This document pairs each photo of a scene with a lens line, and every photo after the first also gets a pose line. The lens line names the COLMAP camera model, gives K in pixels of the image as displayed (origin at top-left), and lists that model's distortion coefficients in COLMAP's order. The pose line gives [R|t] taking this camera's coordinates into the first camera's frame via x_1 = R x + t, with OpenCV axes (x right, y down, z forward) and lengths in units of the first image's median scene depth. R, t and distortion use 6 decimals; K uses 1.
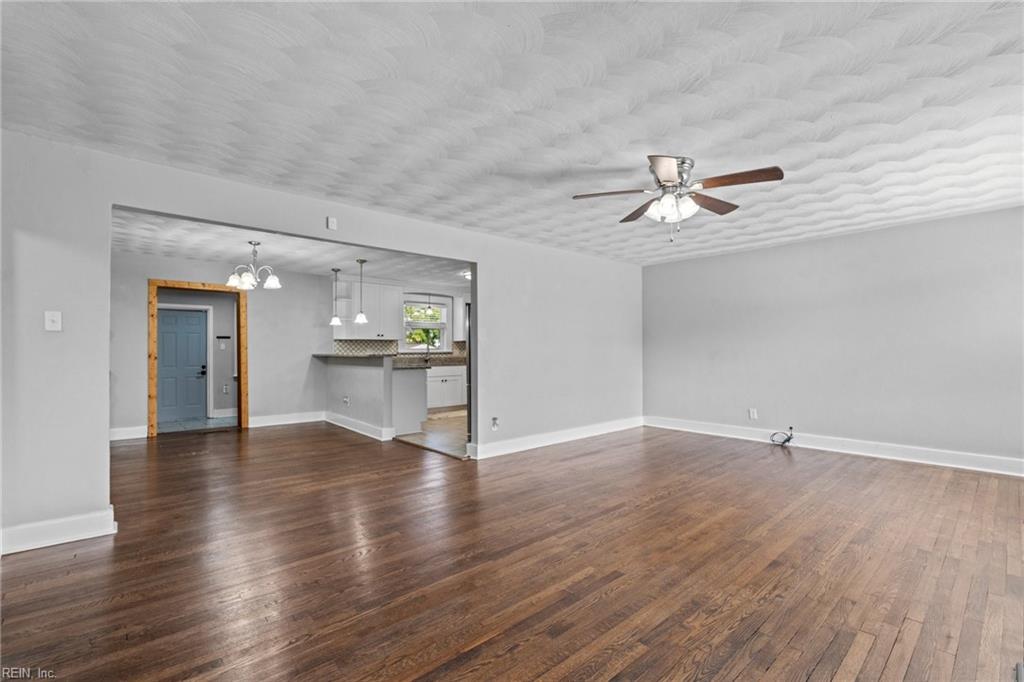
lens RADIAL K [[456.8, 0, 512.5], [0, 456.8, 345.9], [0, 0, 1]] dist [-0.007645, 0.002344]
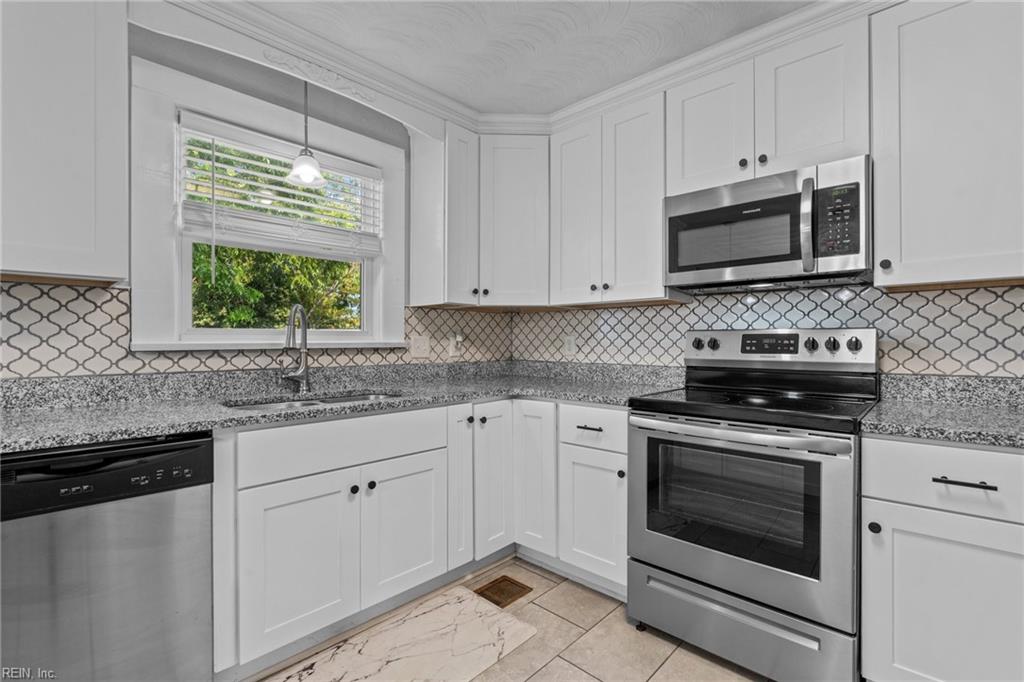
lens RADIAL K [[456.8, 0, 512.1], [0, 456.8, 339.0], [0, 0, 1]] dist [-0.007645, 0.002344]
pose [[0.996001, 0.004346, 0.089239, -0.093624], [-0.004838, 0.999974, 0.005307, 0.007856], [-0.089214, -0.005717, 0.995996, 0.730412]]
